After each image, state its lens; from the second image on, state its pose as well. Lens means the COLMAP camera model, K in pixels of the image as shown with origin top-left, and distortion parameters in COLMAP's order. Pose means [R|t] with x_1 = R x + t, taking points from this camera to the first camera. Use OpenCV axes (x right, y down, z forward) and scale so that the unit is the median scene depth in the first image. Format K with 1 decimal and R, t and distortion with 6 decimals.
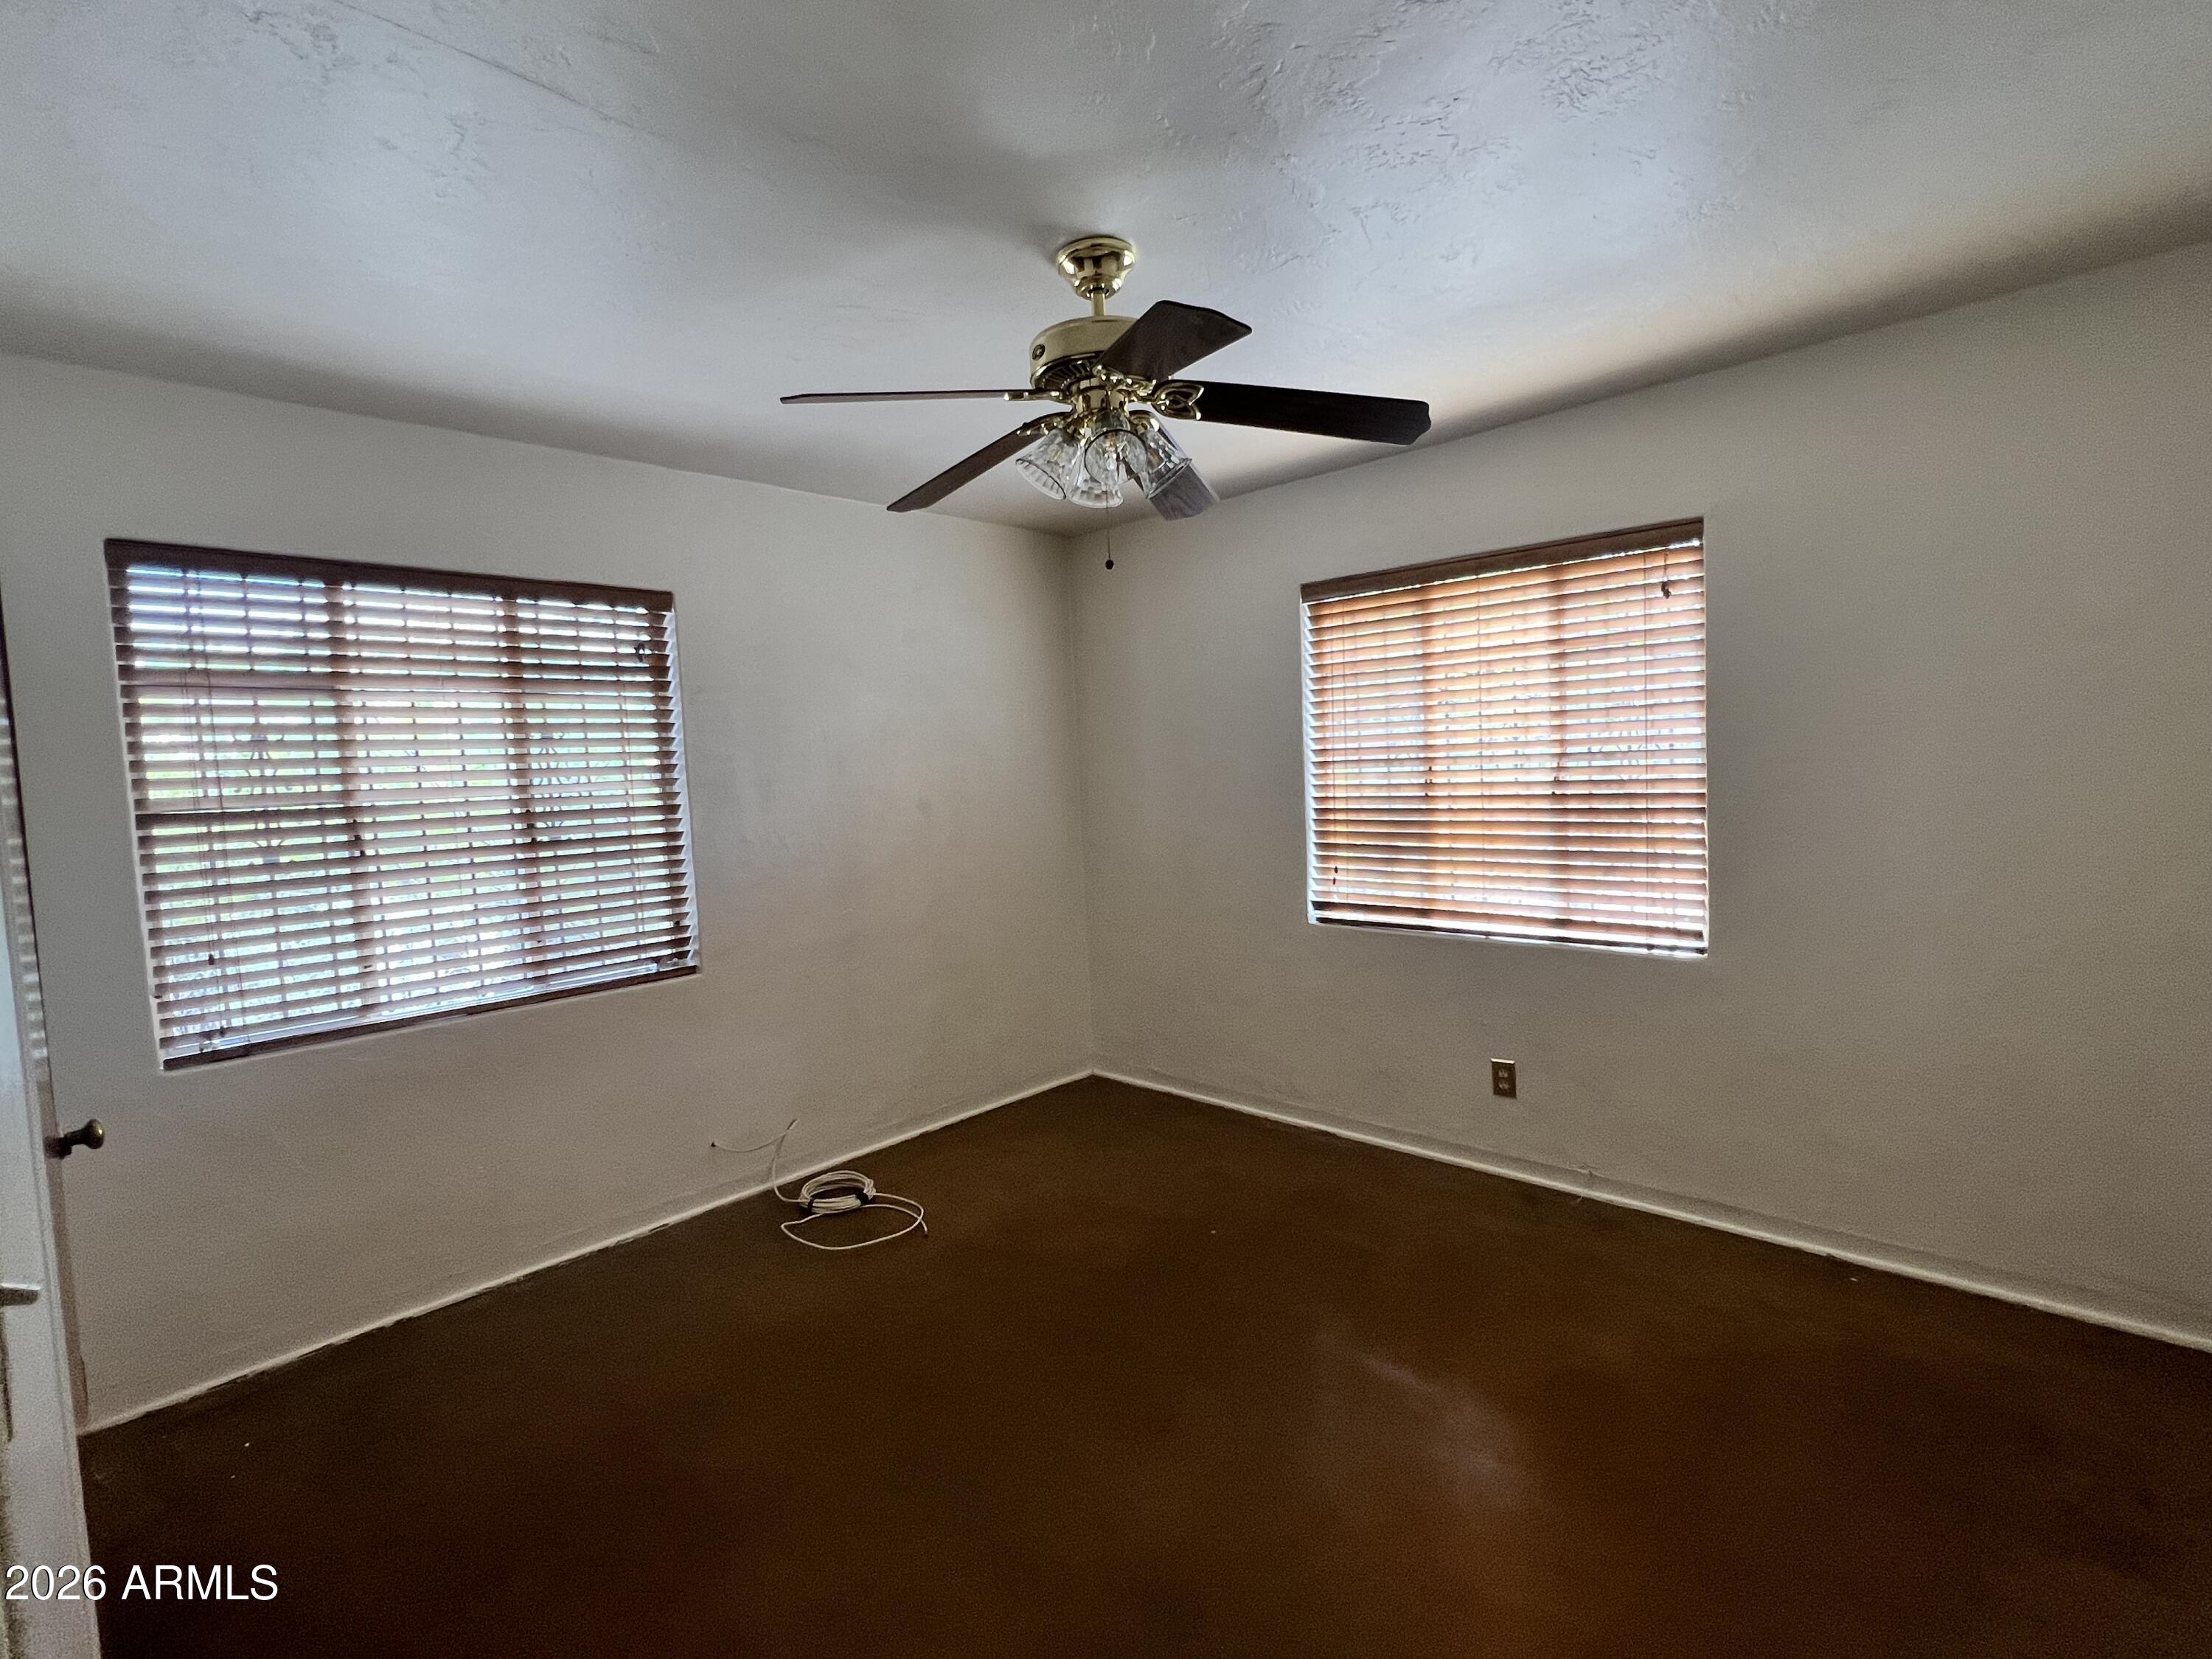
lens RADIAL K [[1017.8, 0, 1106.0], [0, 1017.8, 829.5], [0, 0, 1]] dist [-0.005638, 0.000578]
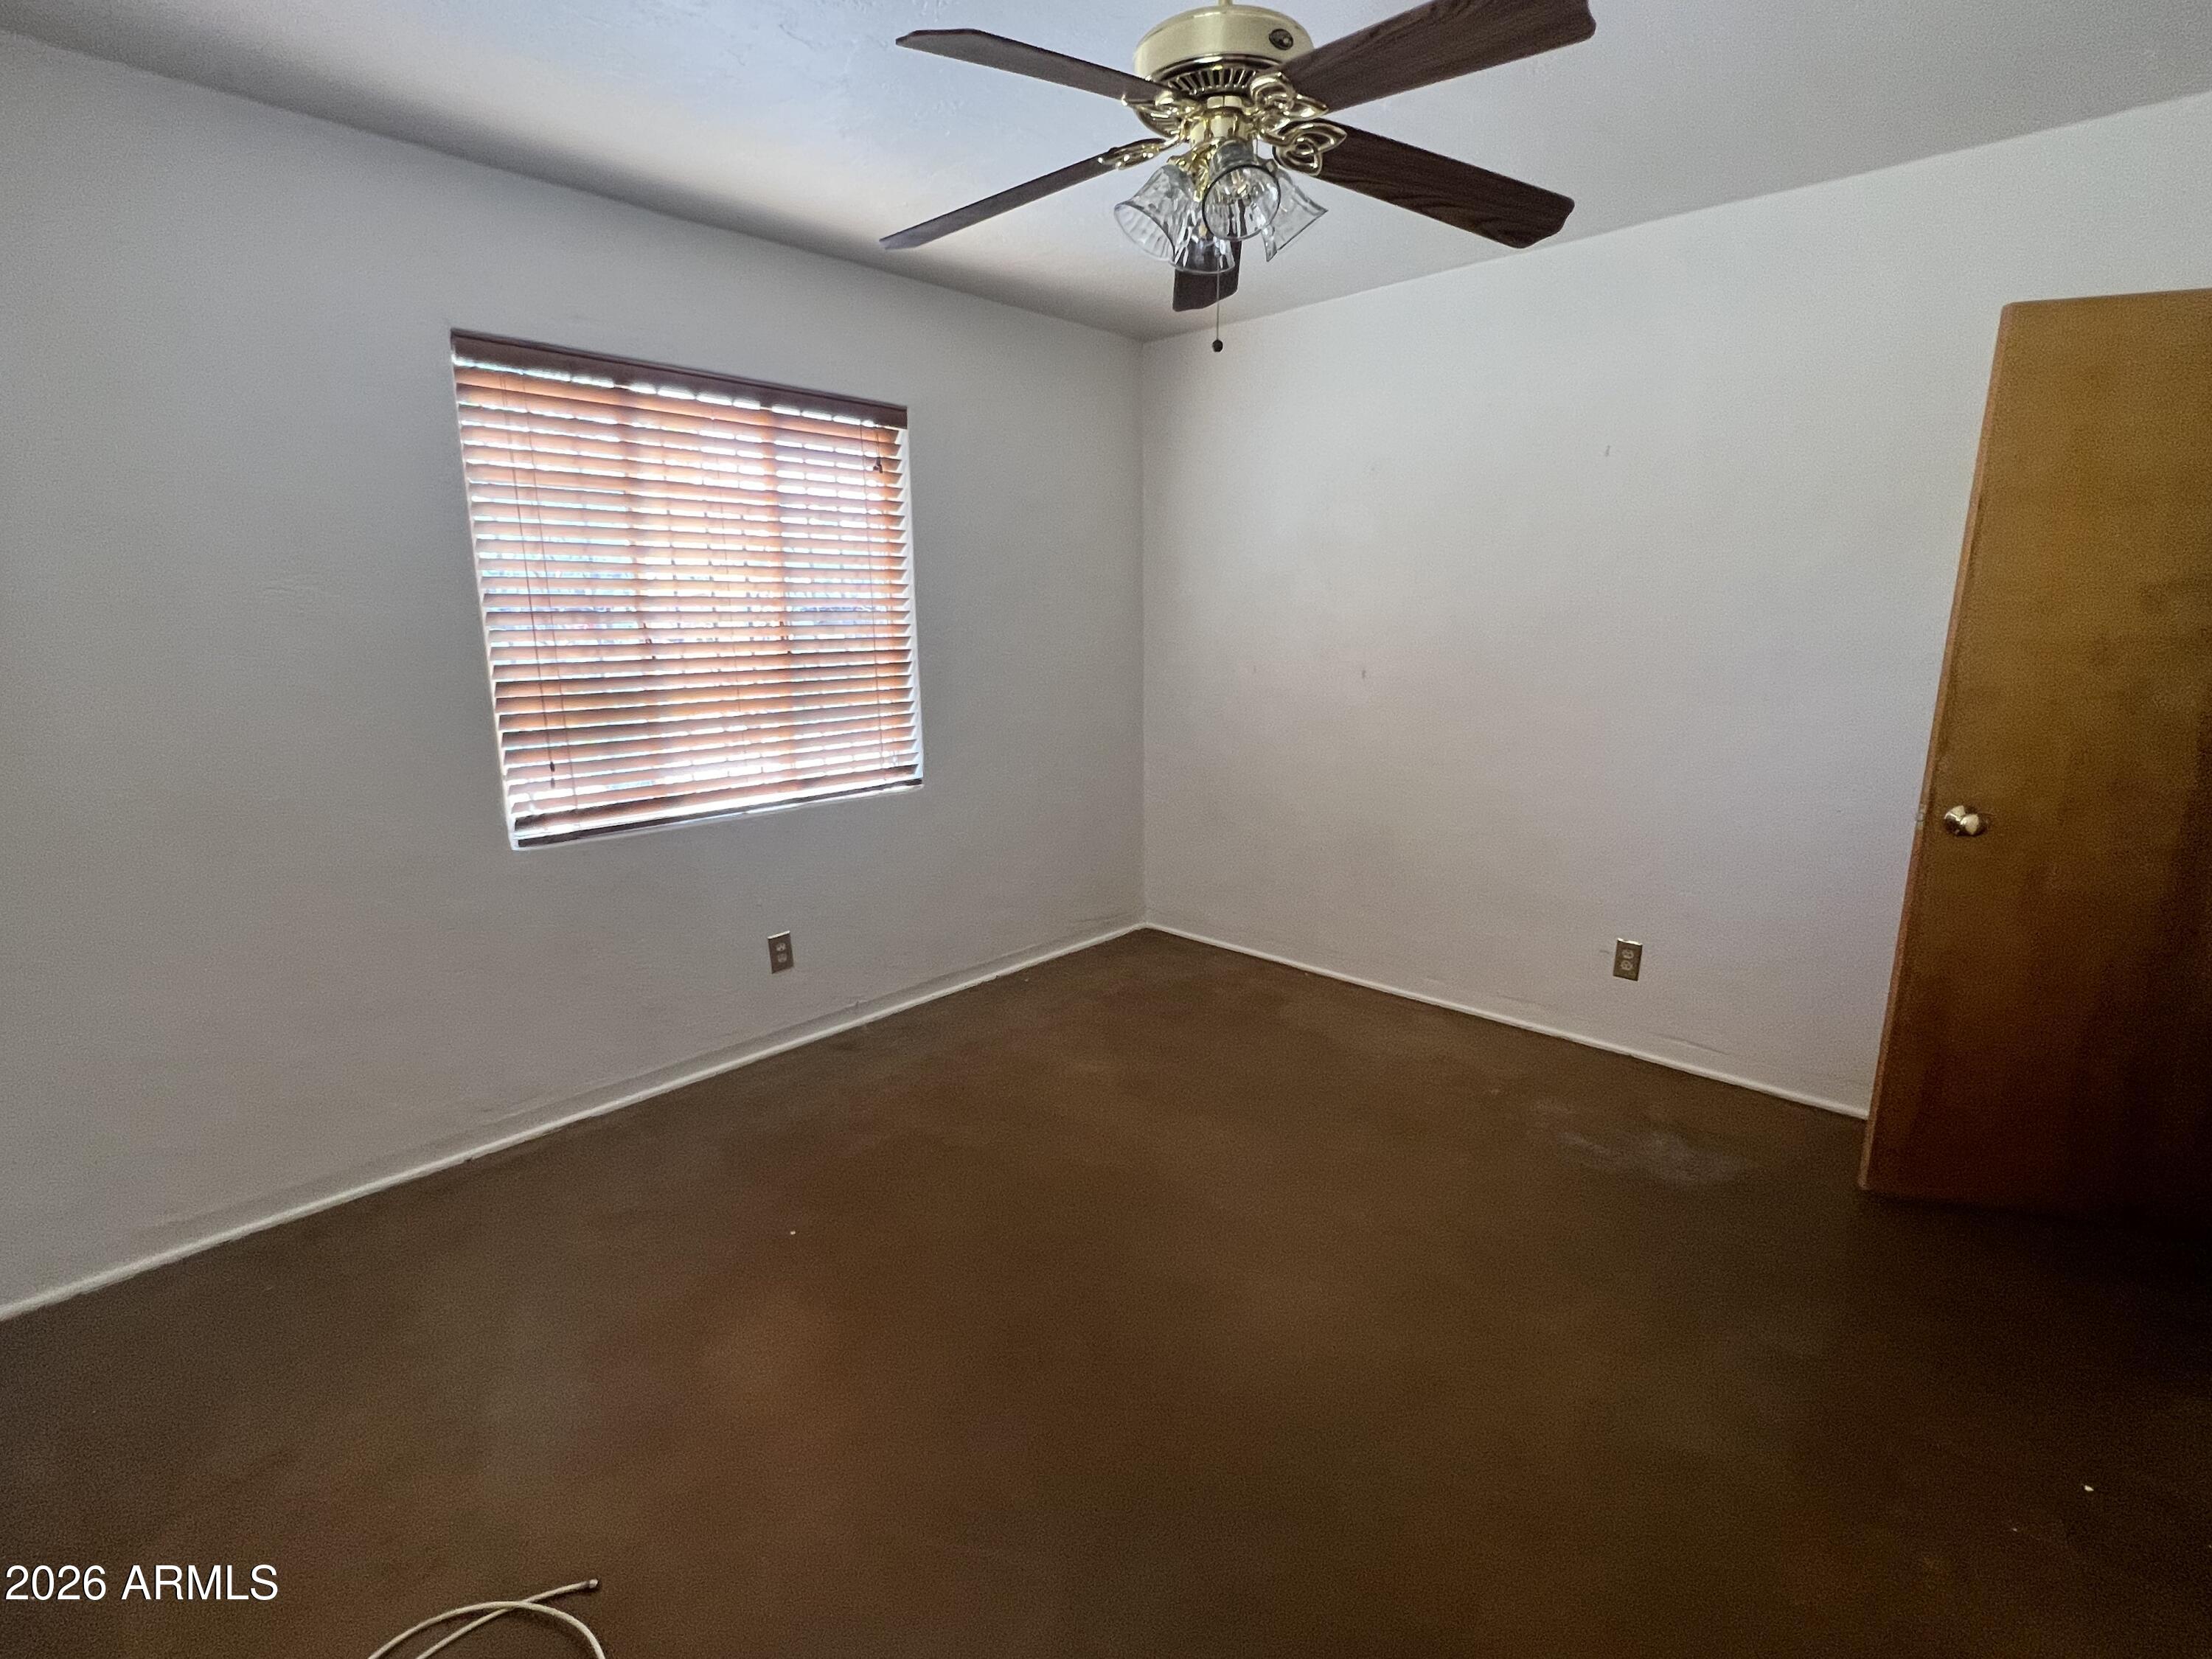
lens RADIAL K [[1017.8, 0, 1106.0], [0, 1017.8, 829.5], [0, 0, 1]] dist [-0.005638, 0.000578]
pose [[-0.008695, -0.173255, 0.984839, -0.546976], [0.062267, 0.982871, 0.173459, -0.018822], [-0.998022, 0.062831, 0.002242, 0.682752]]
